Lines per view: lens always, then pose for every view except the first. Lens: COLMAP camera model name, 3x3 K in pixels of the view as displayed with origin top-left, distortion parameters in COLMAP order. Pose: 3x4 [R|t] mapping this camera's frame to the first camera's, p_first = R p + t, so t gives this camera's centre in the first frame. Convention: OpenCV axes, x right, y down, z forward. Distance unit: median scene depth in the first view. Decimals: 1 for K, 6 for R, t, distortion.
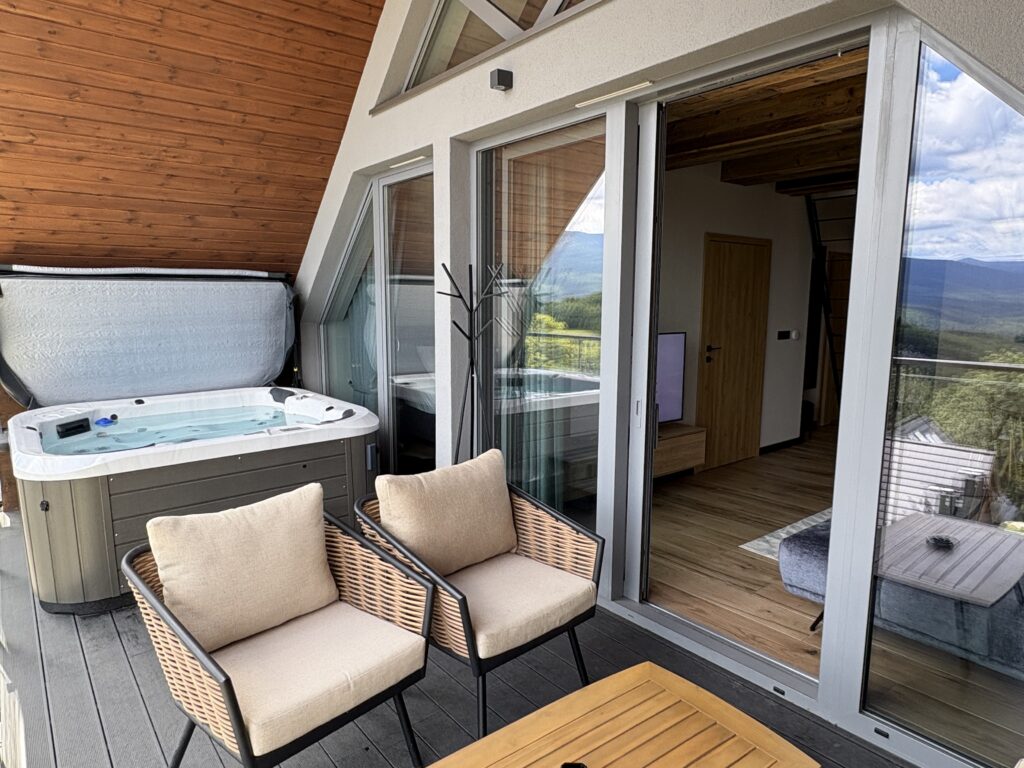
lens RADIAL K [[638.1, 0, 508.9], [0, 638.1, 379.1], [0, 0, 1]] dist [-0.001492, 0.002467]
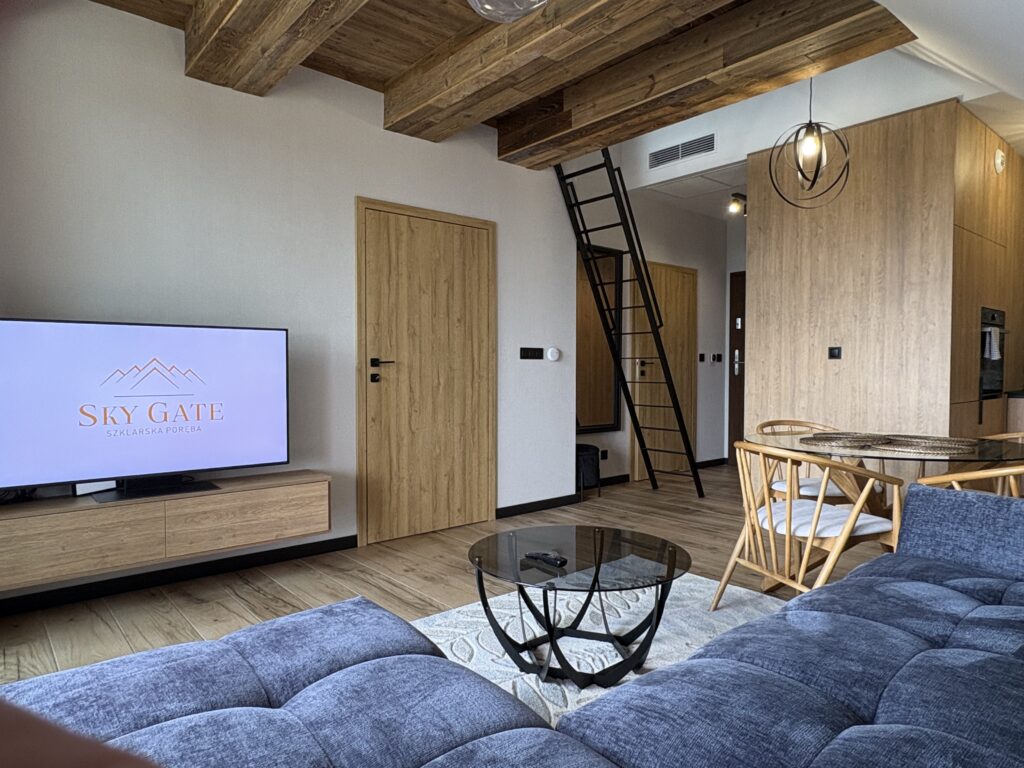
lens RADIAL K [[638.1, 0, 511.7], [0, 638.1, 377.7], [0, 0, 1]] dist [-0.001492, 0.002467]
pose [[0.999547, -0.006051, 0.029468, 0.428142], [0.009213, 0.994067, -0.108378, 0.043752], [-0.028637, 0.108601, 0.993673, 0.297315]]
